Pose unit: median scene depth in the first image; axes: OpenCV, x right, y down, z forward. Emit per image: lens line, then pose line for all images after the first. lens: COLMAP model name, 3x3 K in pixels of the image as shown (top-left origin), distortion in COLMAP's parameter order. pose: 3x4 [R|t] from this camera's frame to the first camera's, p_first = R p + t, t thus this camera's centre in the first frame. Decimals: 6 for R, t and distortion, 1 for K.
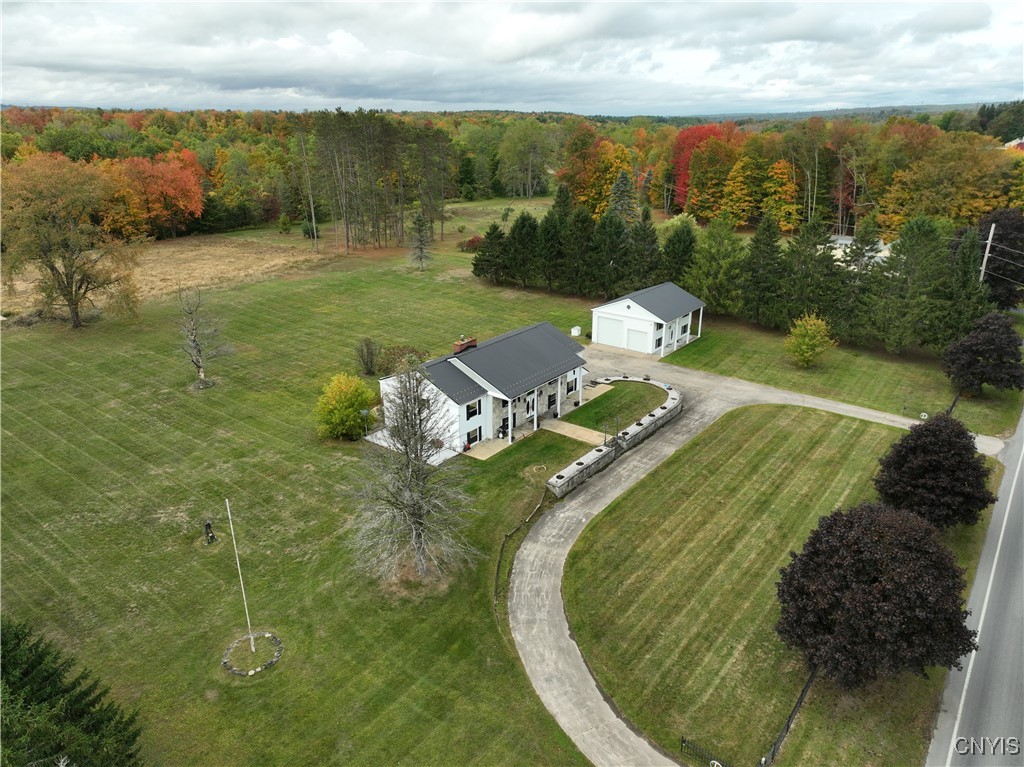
lens RADIAL K [[719.1, 0, 517.2], [0, 719.1, 383.1], [0, 0, 1]] dist [0.007806, 0.009994]
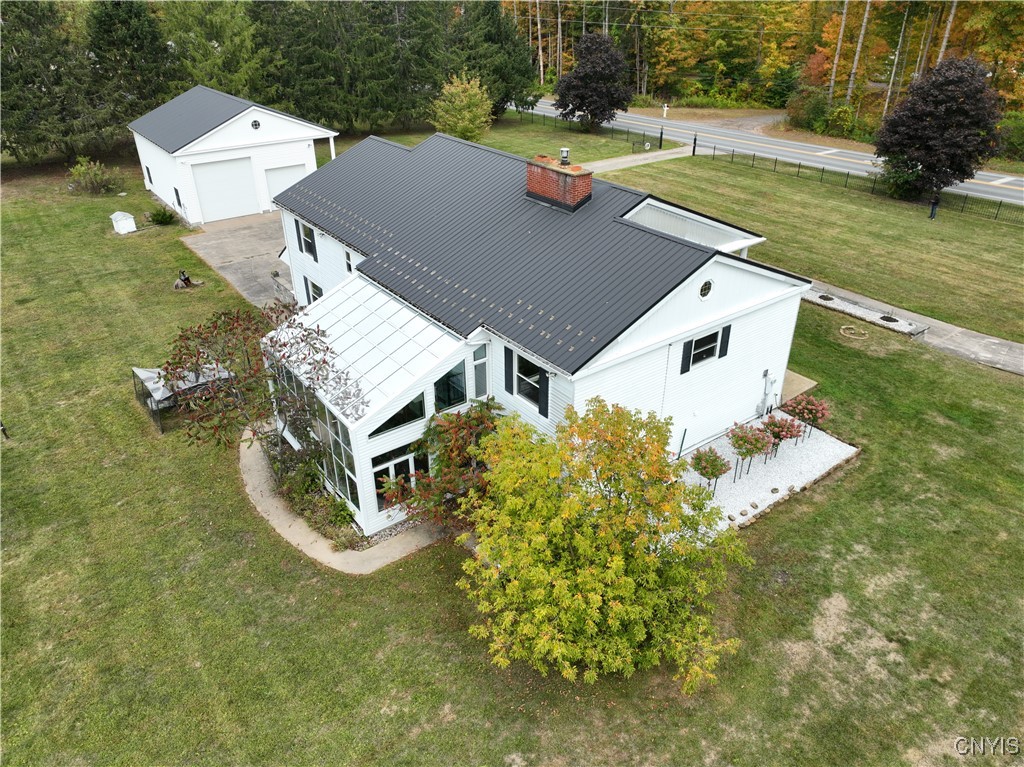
lens RADIAL K [[719.1, 0, 517.2], [0, 719.1, 383.1], [0, 0, 1]] dist [0.007806, 0.009994]
pose [[0.268282, -0.480677, 0.834850, -0.428037], [0.344908, 0.857098, 0.382650, -0.112638], [-0.899479, 0.185288, 0.395734, 0.934445]]
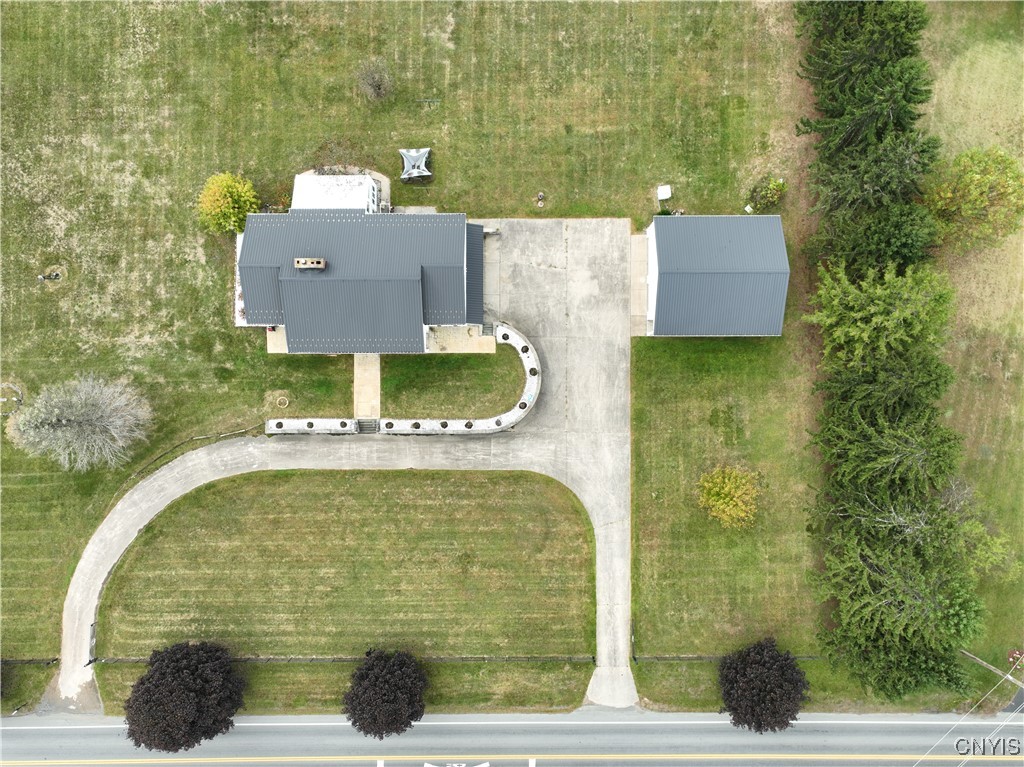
lens RADIAL K [[719.1, 0, 517.2], [0, 719.1, 383.1], [0, 0, 1]] dist [0.007806, 0.009994]
pose [[0.607228, 0.794340, -0.017272, 0.236458], [-0.278469, 0.233133, 0.931721, -0.992362], [0.744130, -0.560957, 0.362764, 0.804626]]
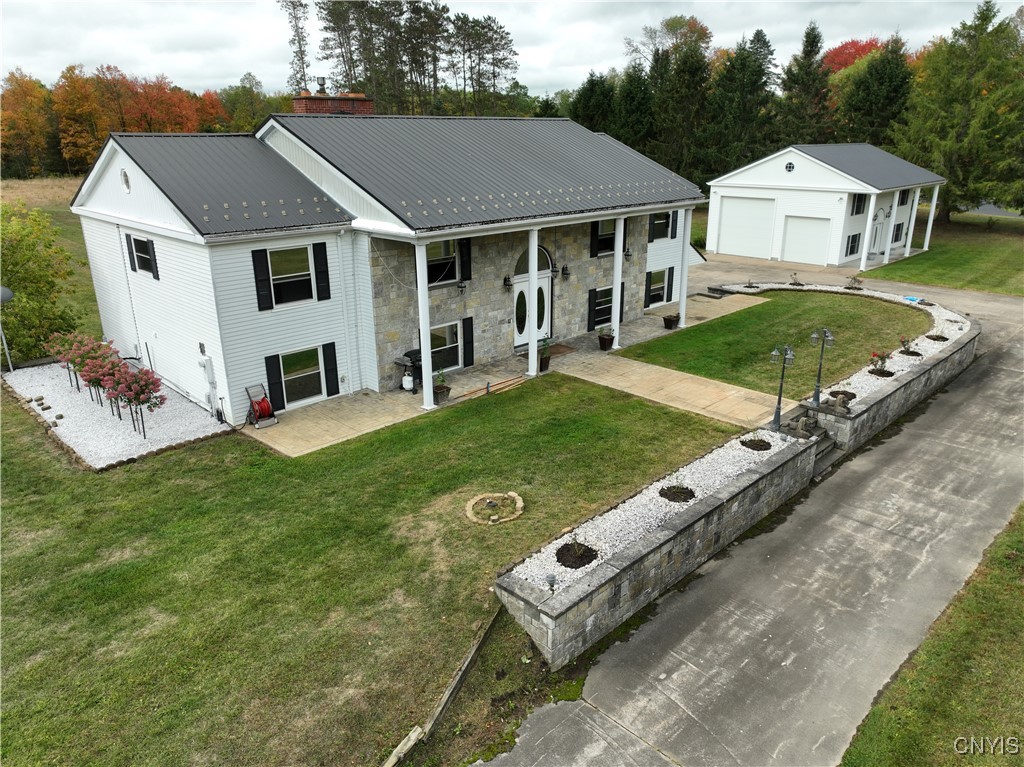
lens RADIAL K [[719.1, 0, 517.2], [0, 719.1, 383.1], [0, 0, 1]] dist [0.007806, 0.009994]
pose [[0.990988, 0.037666, -0.128544, 0.060353], [-0.041321, 0.998811, -0.025886, 0.079239], [0.127416, 0.030965, 0.991366, 0.712575]]
